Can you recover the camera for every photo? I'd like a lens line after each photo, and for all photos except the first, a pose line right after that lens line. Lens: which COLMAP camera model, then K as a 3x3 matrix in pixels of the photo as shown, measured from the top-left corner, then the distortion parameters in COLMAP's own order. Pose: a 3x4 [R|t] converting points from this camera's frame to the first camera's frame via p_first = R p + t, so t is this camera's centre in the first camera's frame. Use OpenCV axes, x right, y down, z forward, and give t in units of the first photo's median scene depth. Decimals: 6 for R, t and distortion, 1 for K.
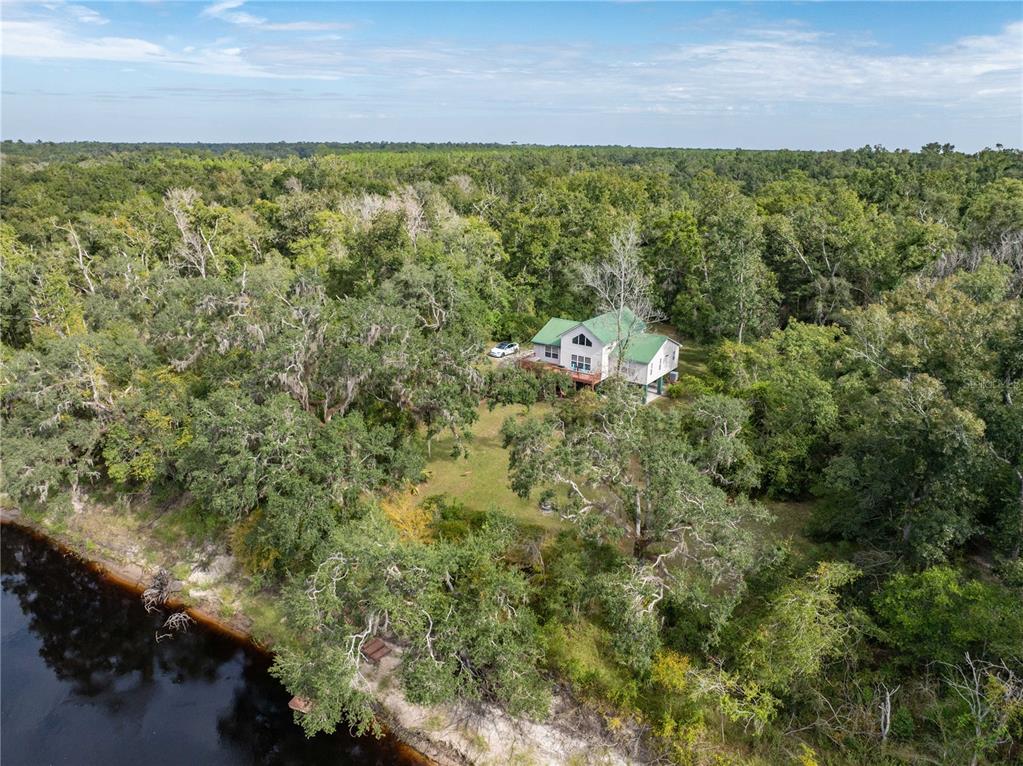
lens RADIAL K [[718.0, 0, 511.9], [0, 718.0, 379.4], [0, 0, 1]] dist [-0.042322, 0.011477]
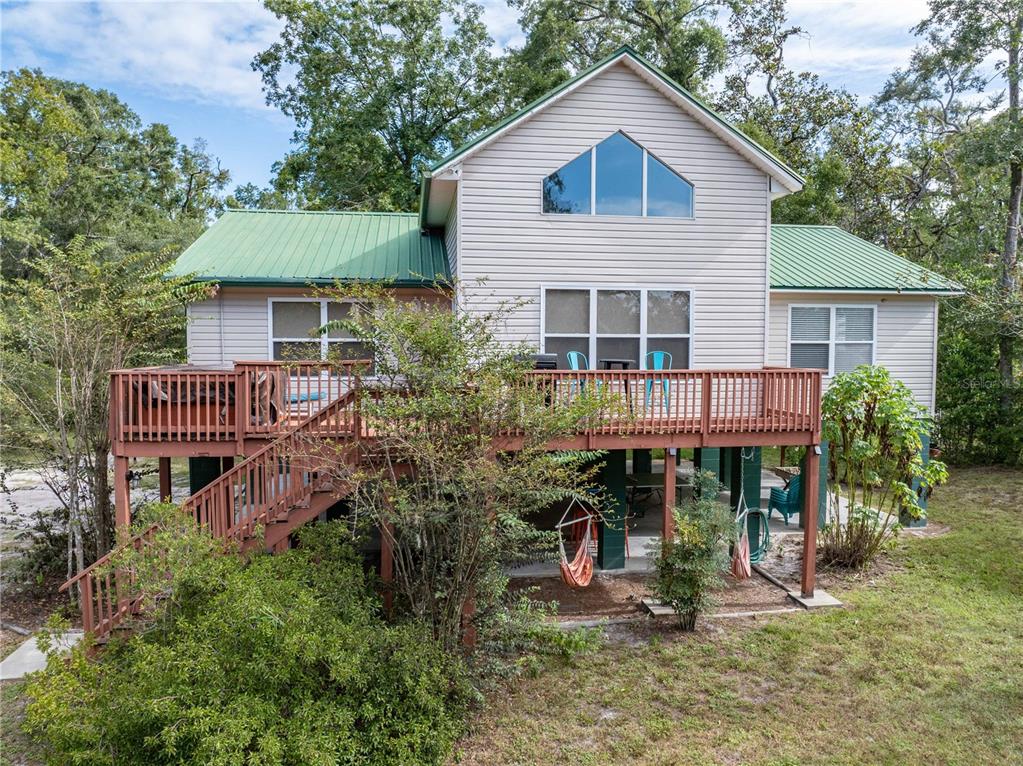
lens RADIAL K [[718.0, 0, 508.8], [0, 718.0, 383.4], [0, 0, 1]] dist [-0.042322, 0.011477]
pose [[0.734762, -0.056619, 0.675958, -0.020861], [0.219255, 0.962842, -0.157681, 0.004332], [-0.641913, 0.264065, 0.719874, 0.902147]]
